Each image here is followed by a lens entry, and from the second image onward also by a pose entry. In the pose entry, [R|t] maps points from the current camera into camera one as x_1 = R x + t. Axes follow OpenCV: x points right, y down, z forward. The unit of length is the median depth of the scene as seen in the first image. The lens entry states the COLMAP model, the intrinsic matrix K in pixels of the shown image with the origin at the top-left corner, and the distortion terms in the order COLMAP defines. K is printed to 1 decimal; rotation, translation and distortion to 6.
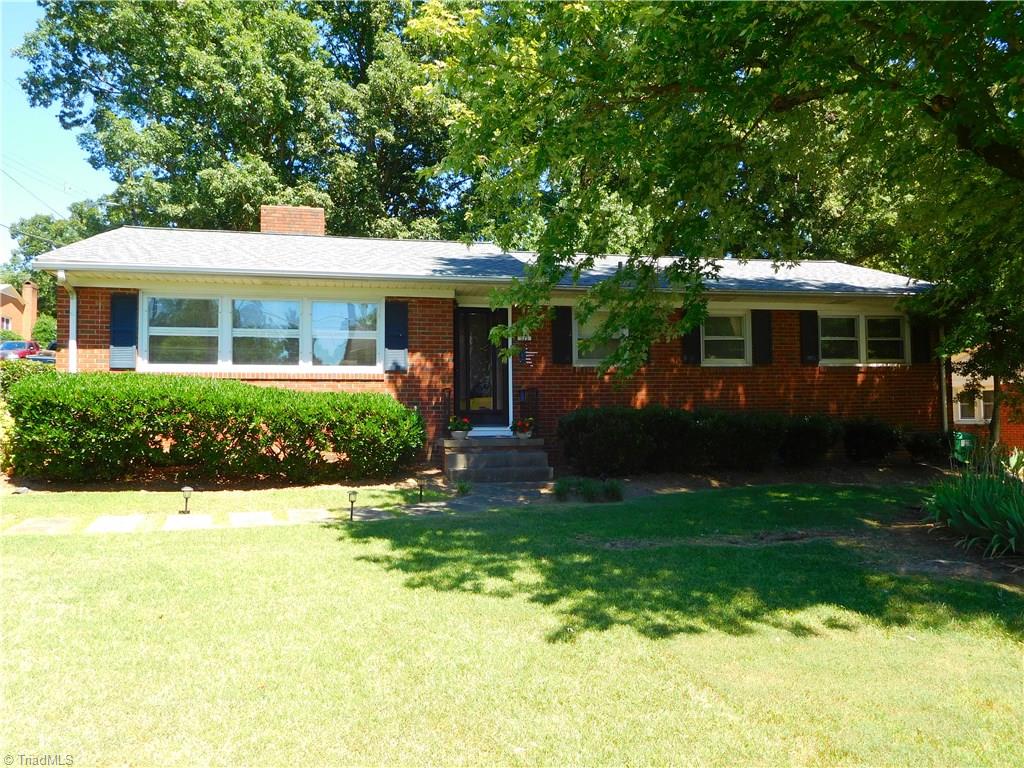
lens RADIAL K [[748.9, 0, 512.0], [0, 748.9, 384.0], [0, 0, 1]] dist [-0.216285, -0.001466]
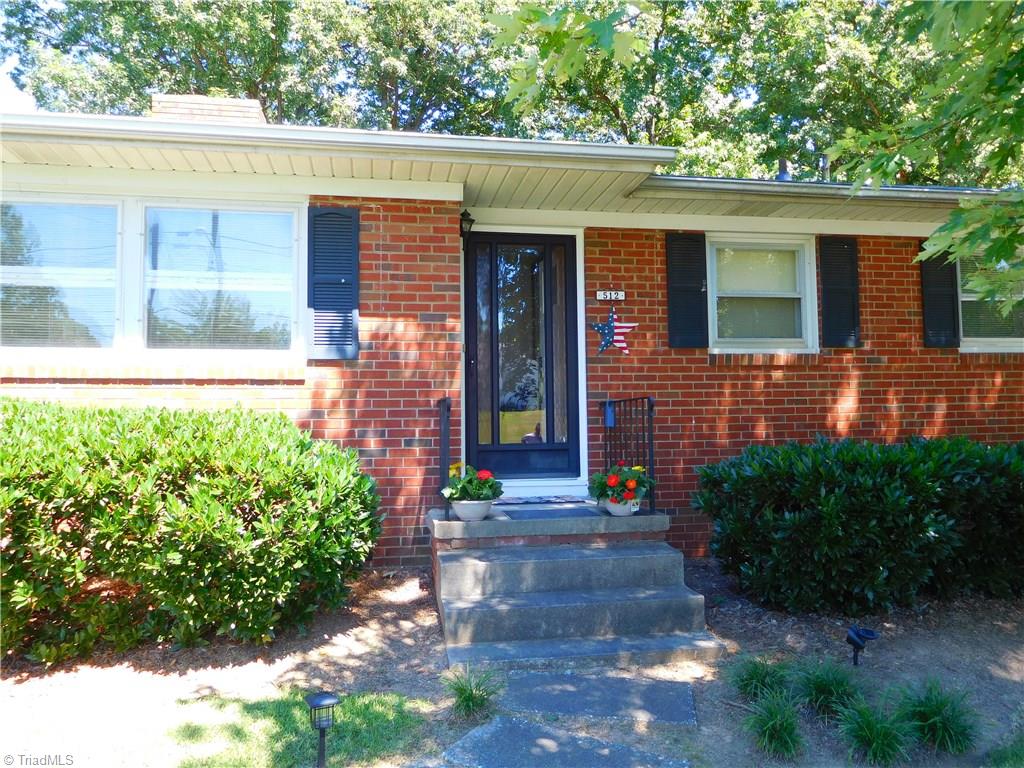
lens RADIAL K [[763.0, 0, 514.8], [0, 763.0, 380.9], [0, 0, 1]] dist [-0.019544, 0.000632]
pose [[0.998435, -0.005948, -0.055608, -0.020227], [0.005024, 0.999847, -0.016728, 0.003146], [0.055699, 0.016422, 0.998313, 0.540216]]
